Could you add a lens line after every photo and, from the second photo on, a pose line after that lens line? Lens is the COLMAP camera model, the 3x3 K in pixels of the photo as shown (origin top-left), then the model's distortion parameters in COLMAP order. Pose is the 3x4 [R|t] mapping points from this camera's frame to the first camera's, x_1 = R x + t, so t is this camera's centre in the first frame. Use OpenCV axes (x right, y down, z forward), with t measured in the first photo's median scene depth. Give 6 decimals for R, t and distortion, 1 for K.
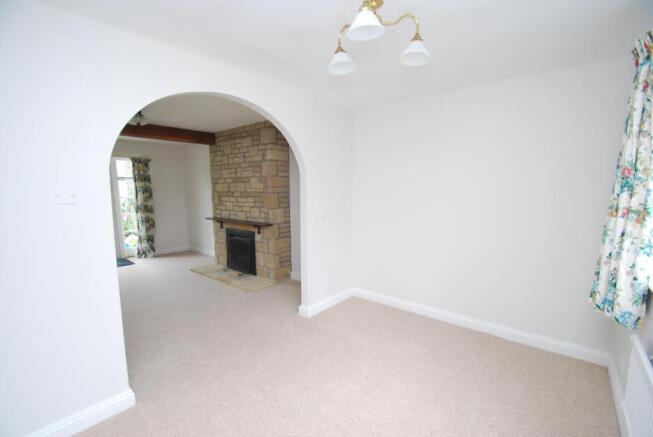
lens RADIAL K [[294.1, 0, 321.7], [0, 294.1, 220.3], [0, 0, 1]] dist [0.000370, -0.000082]
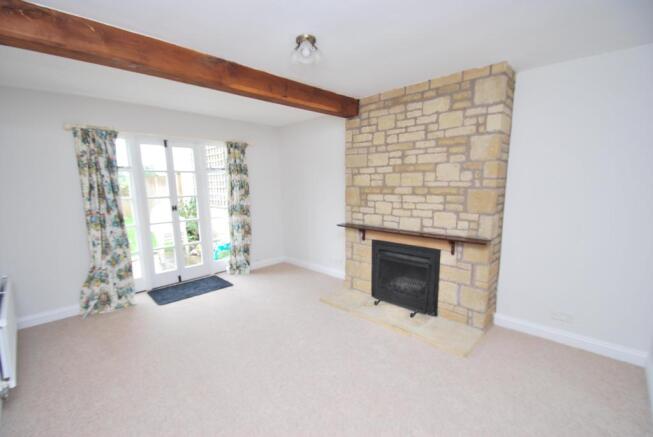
lens RADIAL K [[294.1, 0, 331.8], [0, 294.1, 220.3], [0, 0, 1]] dist [0.000370, -0.000082]
pose [[0.997287, 0.001998, -0.073581, -0.388275], [-0.000550, 0.999806, 0.019687, -0.034525], [0.073606, -0.019593, 0.997095, 0.330386]]
